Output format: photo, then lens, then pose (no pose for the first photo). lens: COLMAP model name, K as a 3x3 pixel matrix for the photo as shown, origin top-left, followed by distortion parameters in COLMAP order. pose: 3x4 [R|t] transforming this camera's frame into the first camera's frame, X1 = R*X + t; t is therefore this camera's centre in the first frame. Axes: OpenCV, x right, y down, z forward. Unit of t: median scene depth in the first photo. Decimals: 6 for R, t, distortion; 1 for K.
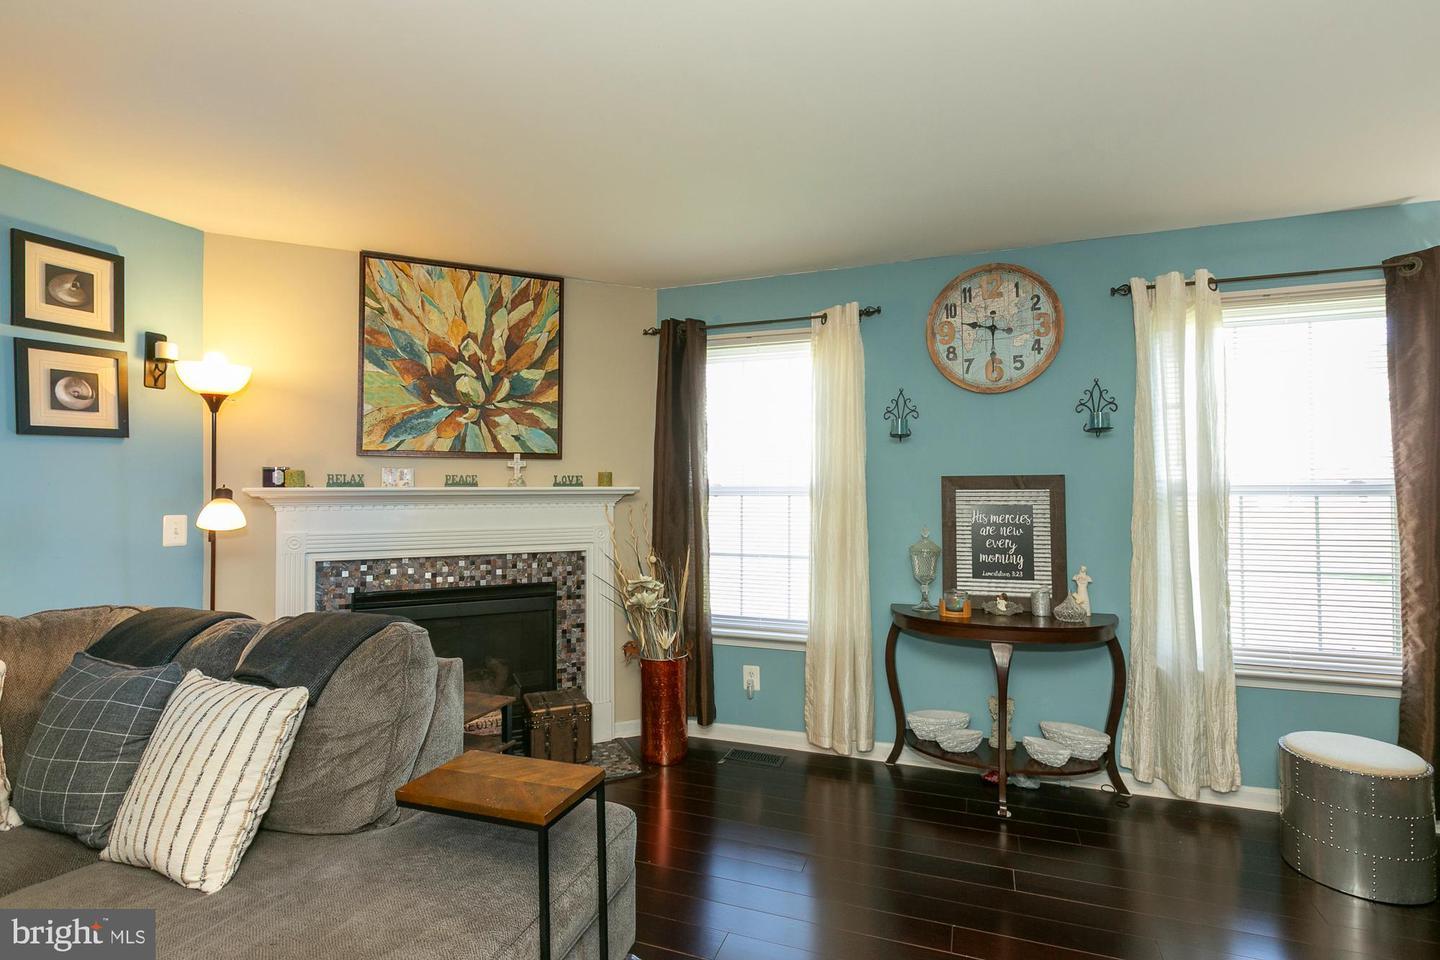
lens RADIAL K [[679.4, 0, 724.6], [0, 679.4, 477.1], [0, 0, 1]] dist [0.000299, -0.000697]
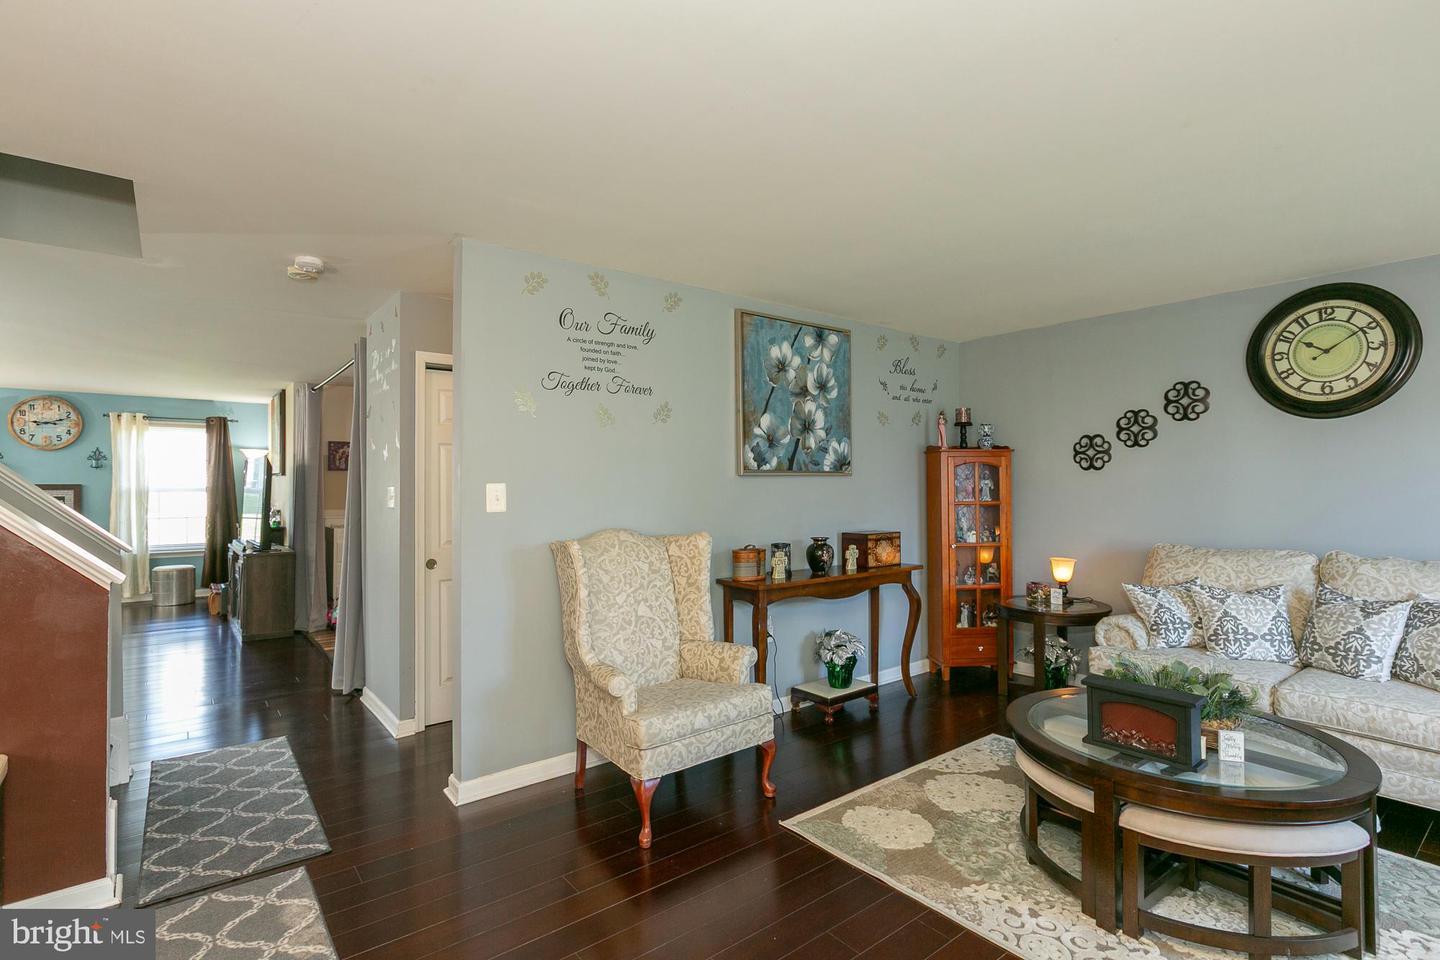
lens RADIAL K [[688.1, 0, 720.0], [0, 688.1, 480.0], [0, 0, 1]] dist [-0.000609, -0.000428]
pose [[0.528416, 0.008676, 0.848941, -0.390793], [-0.012328, 0.999921, -0.002546, -0.039074], [-0.848896, -0.009121, 0.528481, -2.217165]]
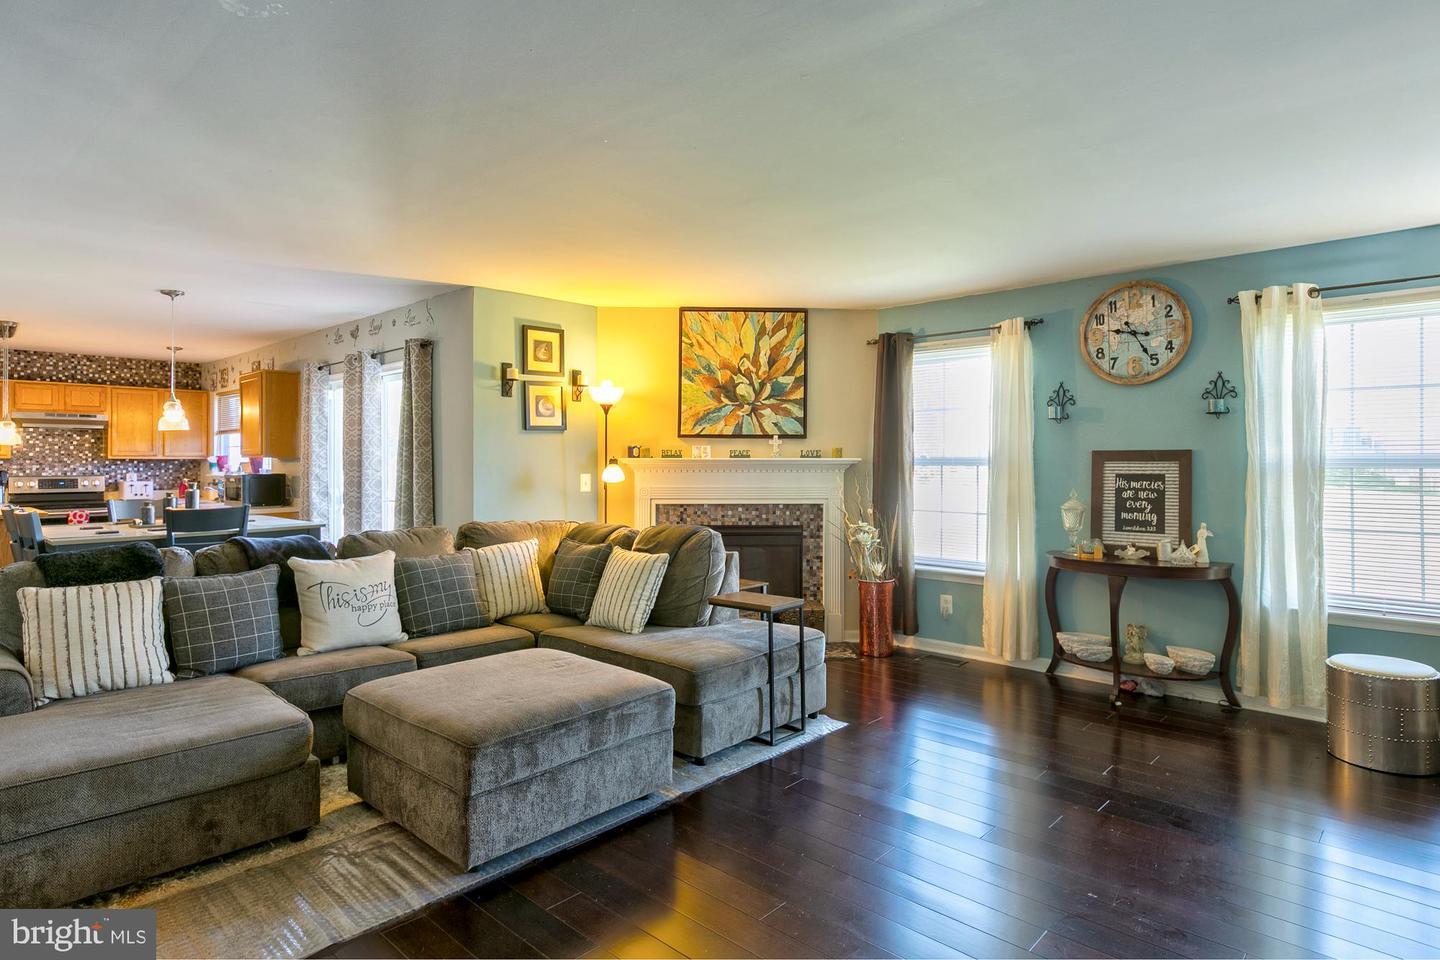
lens RADIAL K [[772.7, 0, 713.7], [0, 772.7, 464.0], [0, 0, 1]] dist [-0.018110, -0.000644]
pose [[0.915964, 0.005593, -0.401221, 0.245705], [0.002853, 0.999787, 0.020450, -0.007809], [0.401250, -0.019876, 0.915753, -0.588791]]
